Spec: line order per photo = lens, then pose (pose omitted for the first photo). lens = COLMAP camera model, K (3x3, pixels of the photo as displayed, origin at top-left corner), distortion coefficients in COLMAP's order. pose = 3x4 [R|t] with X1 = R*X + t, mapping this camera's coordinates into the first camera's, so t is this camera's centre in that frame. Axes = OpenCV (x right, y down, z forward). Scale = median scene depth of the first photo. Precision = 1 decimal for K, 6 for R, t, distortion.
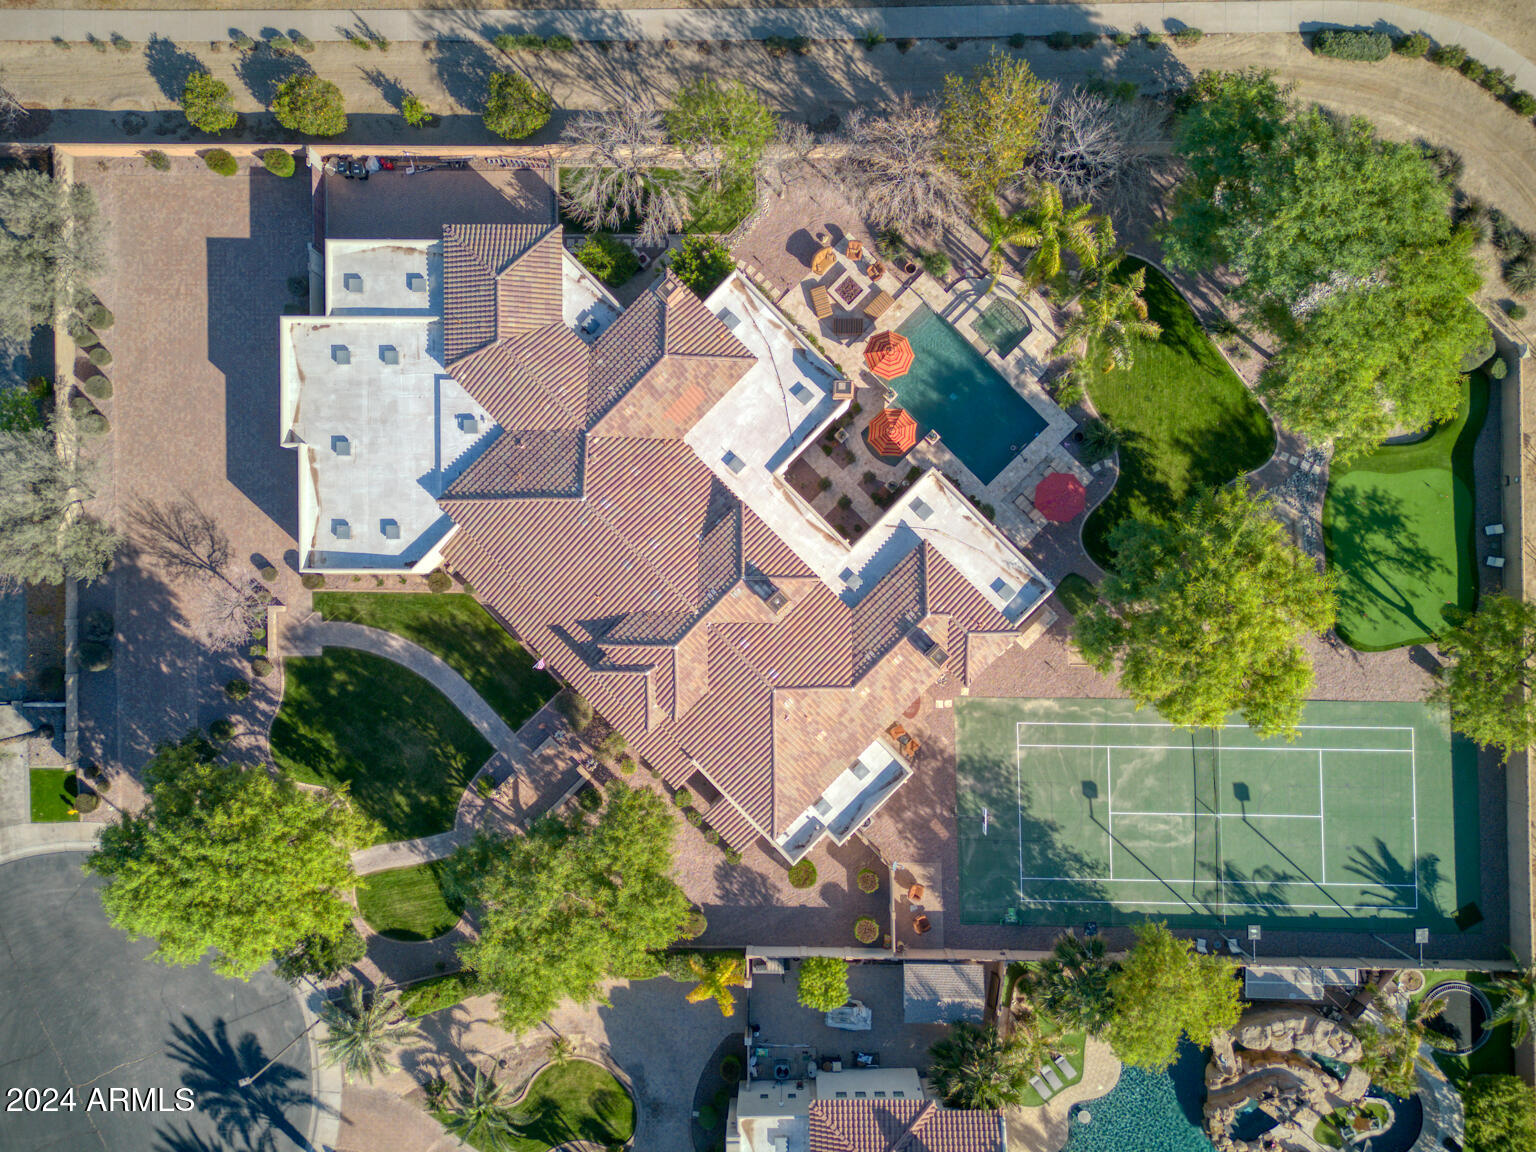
lens RADIAL K [[1089.1, 0, 768.0], [0, 1089.1, 576.0], [0, 0, 1]] dist [0.062239, -0.023650]
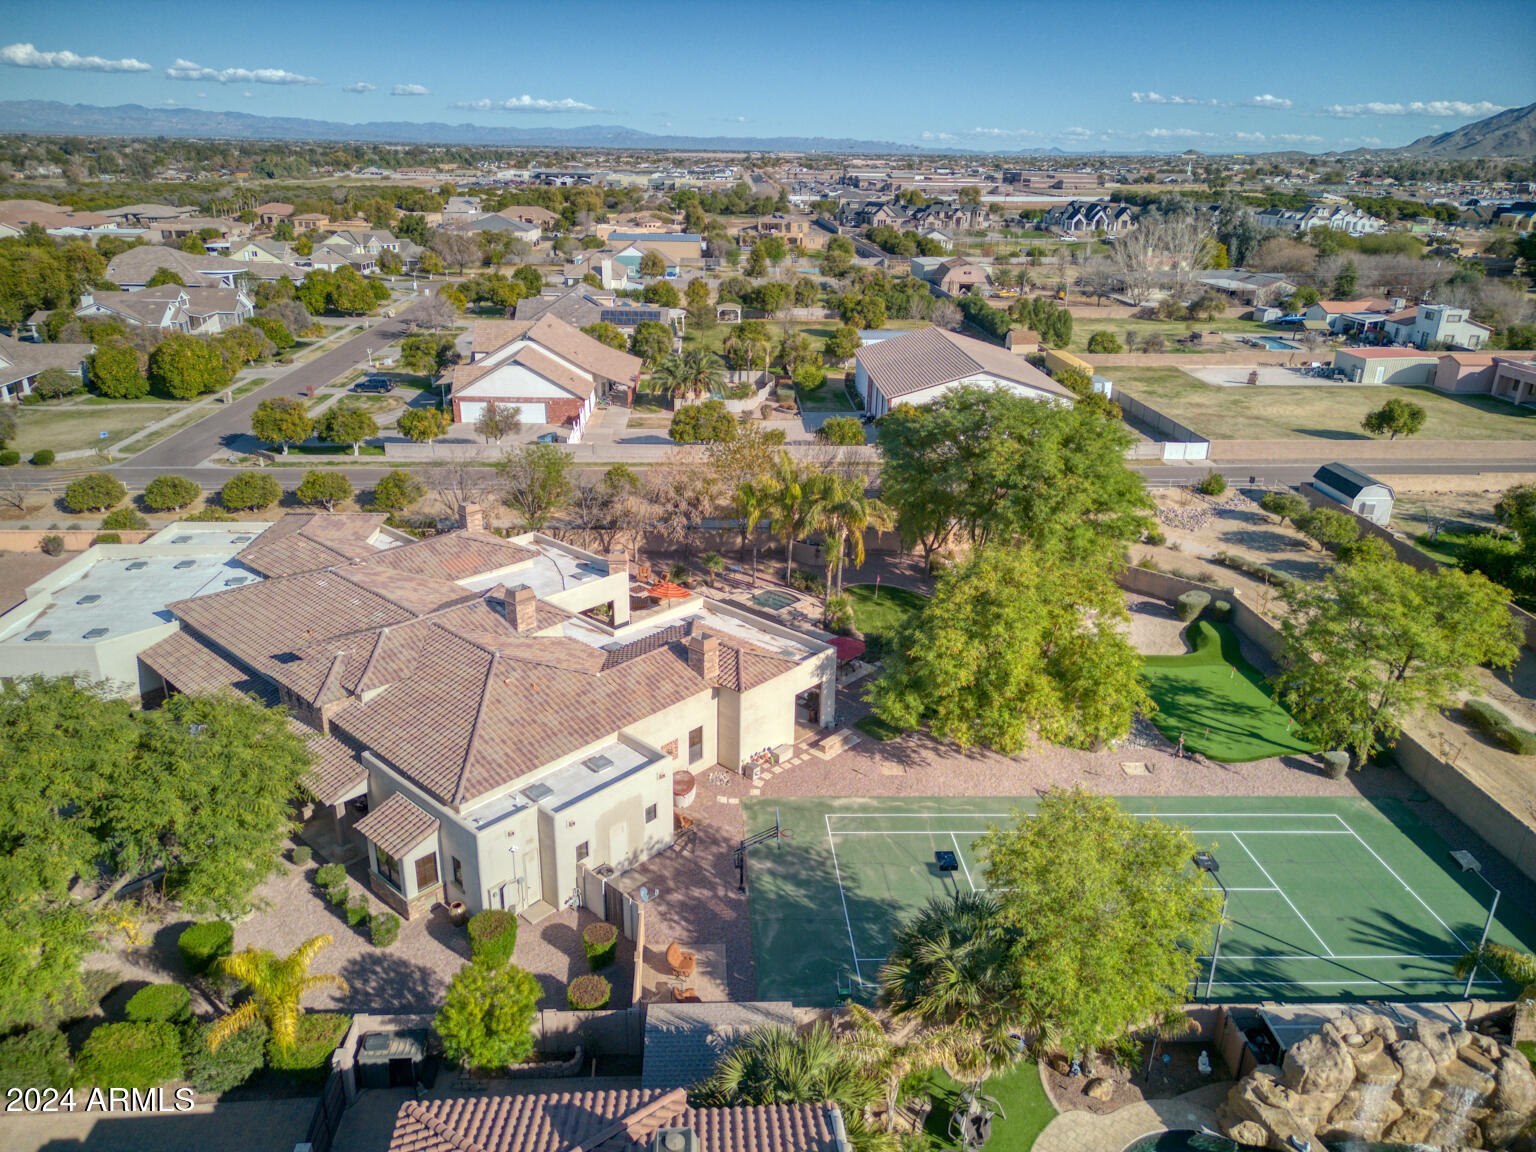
lens RADIAL K [[1089.1, 0, 768.0], [0, 1089.1, 576.0], [0, 0, 1]] dist [0.062239, -0.023650]
pose [[0.998389, 0.014636, 0.054821, 0.146063], [0.046347, 0.347026, -0.936710, 0.776473], [-0.032734, 0.937741, 0.345789, 0.594433]]
